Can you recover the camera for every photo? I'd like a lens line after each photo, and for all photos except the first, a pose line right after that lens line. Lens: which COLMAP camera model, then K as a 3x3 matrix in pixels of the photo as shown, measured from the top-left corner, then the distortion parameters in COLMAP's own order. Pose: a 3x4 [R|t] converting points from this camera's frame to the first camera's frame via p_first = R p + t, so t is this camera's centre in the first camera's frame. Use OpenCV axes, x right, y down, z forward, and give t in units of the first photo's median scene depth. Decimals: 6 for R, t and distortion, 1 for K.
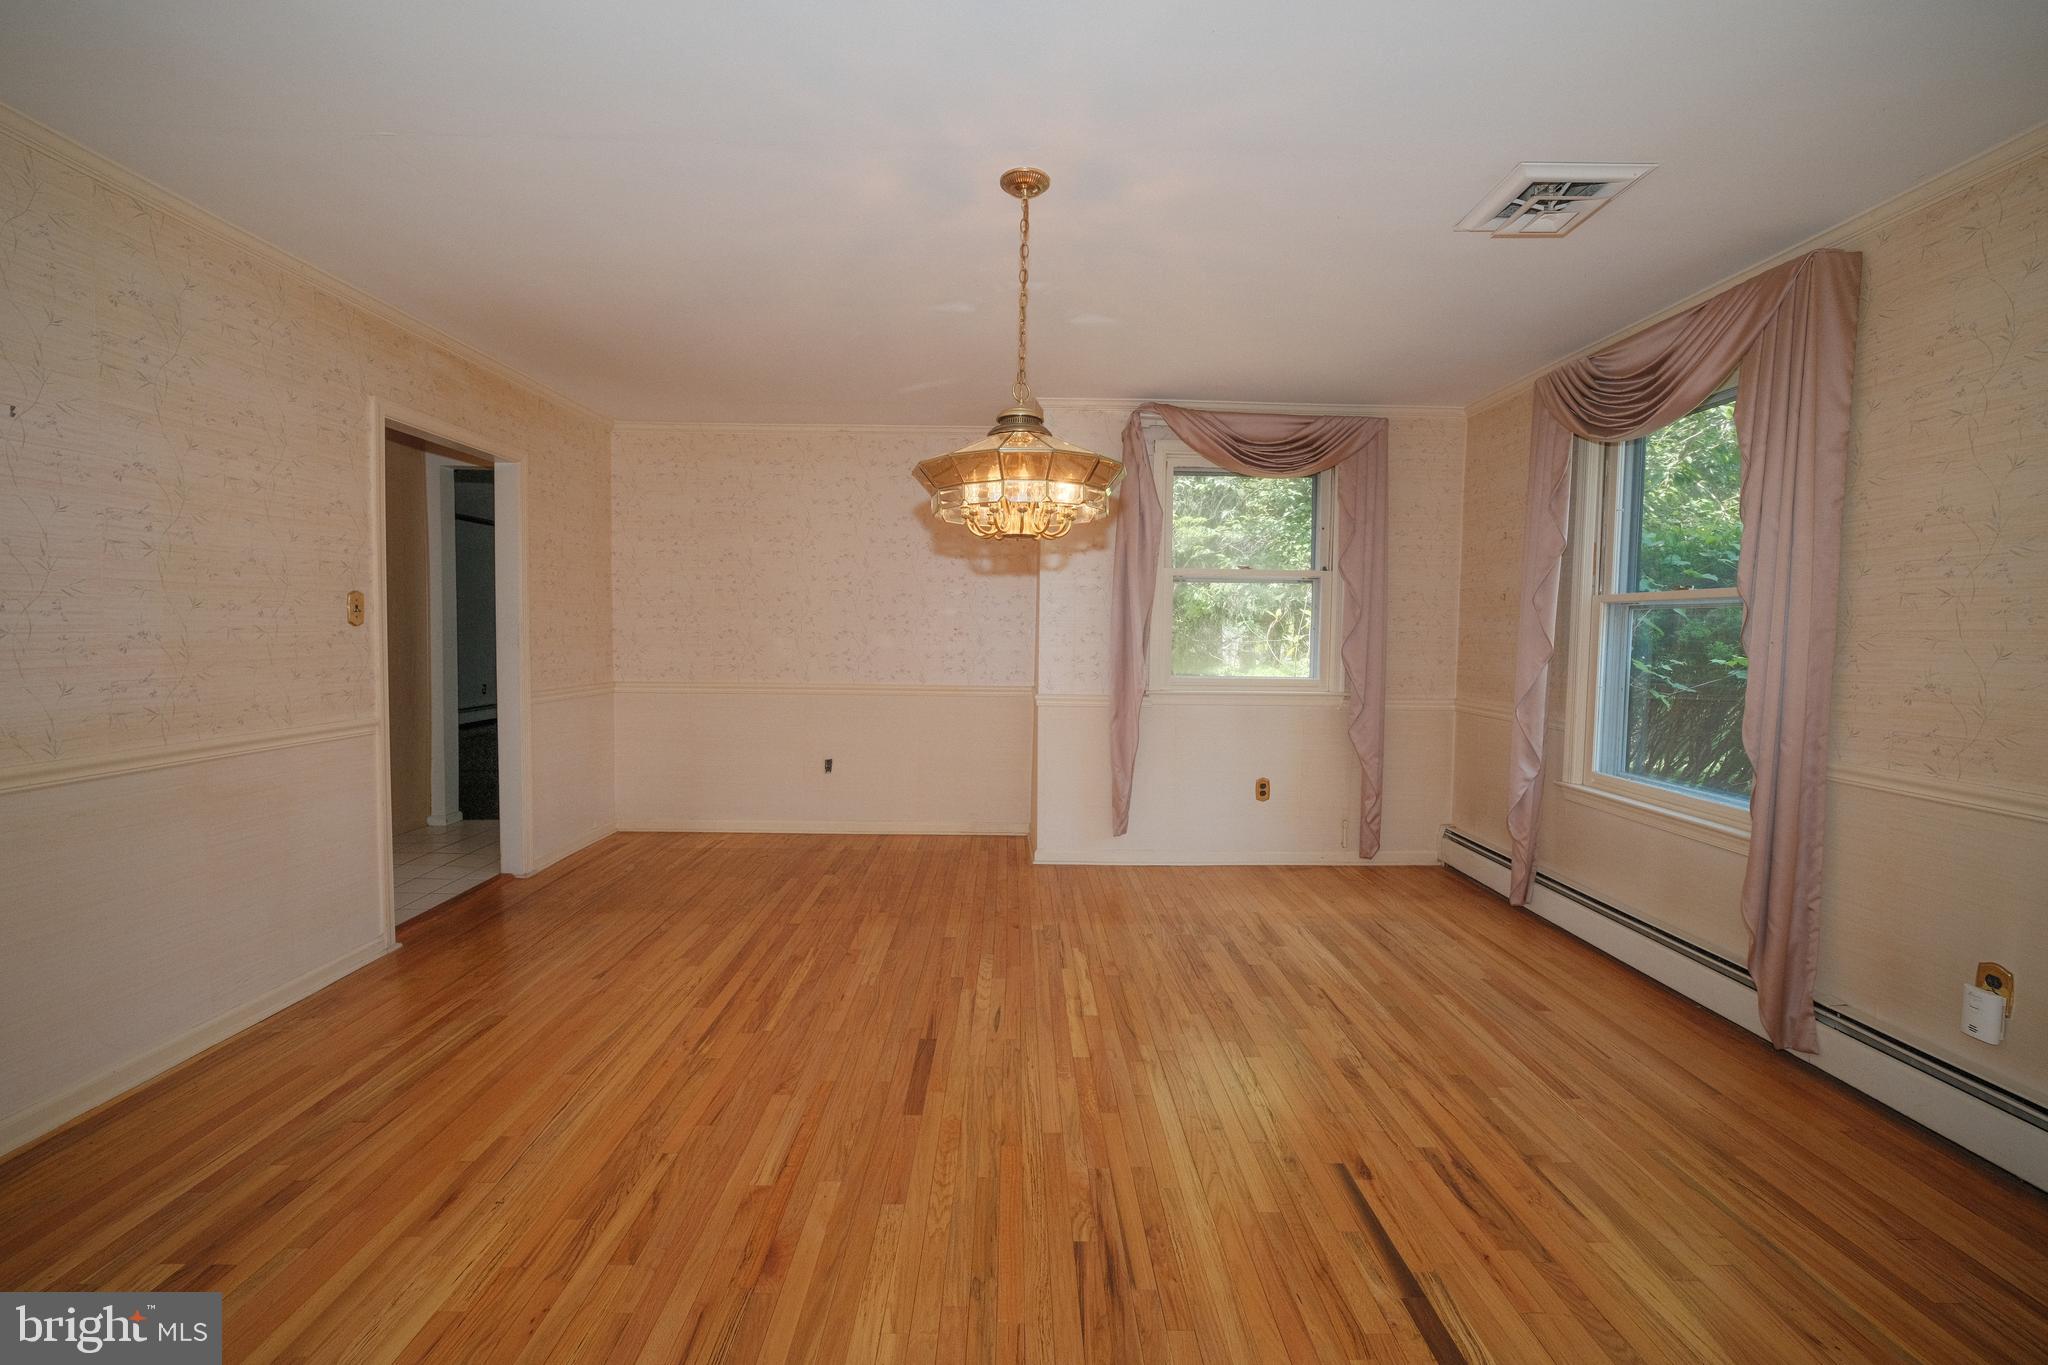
lens RADIAL K [[837.9, 0, 1010.5], [0, 837.9, 671.0], [0, 0, 1]] dist [-0.002034, -0.000197]
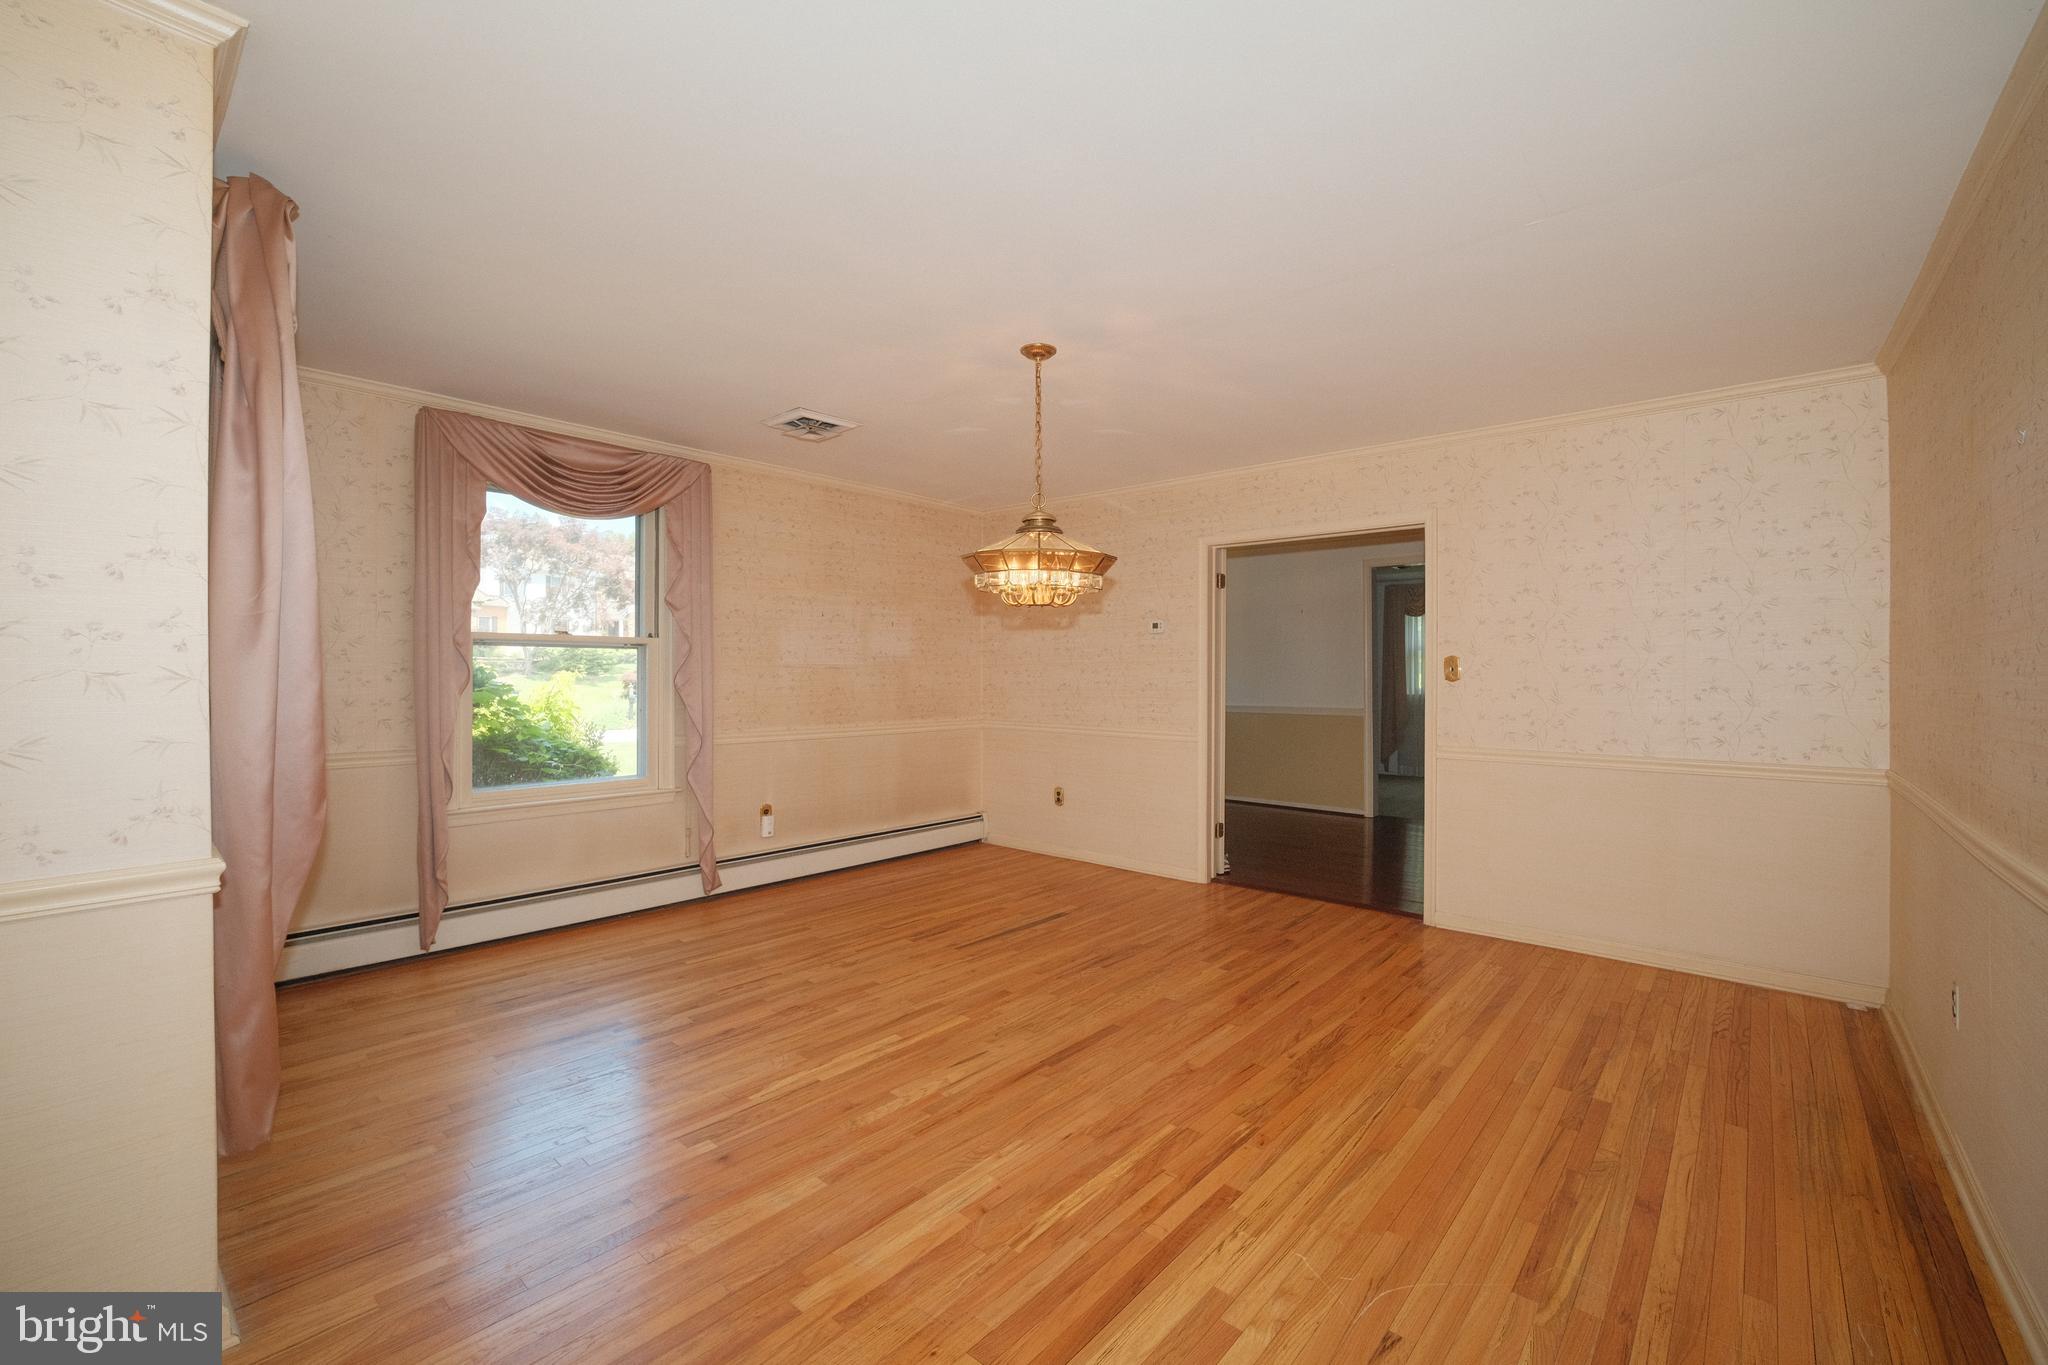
lens RADIAL K [[837.9, 0, 1010.5], [0, 837.9, 671.0], [0, 0, 1]] dist [-0.002034, -0.000197]
pose [[-0.736611, -0.014702, 0.676157, -0.777096], [0.020530, 0.998817, 0.044083, -0.106630], [-0.676005, 0.046354, -0.735437, 1.789428]]
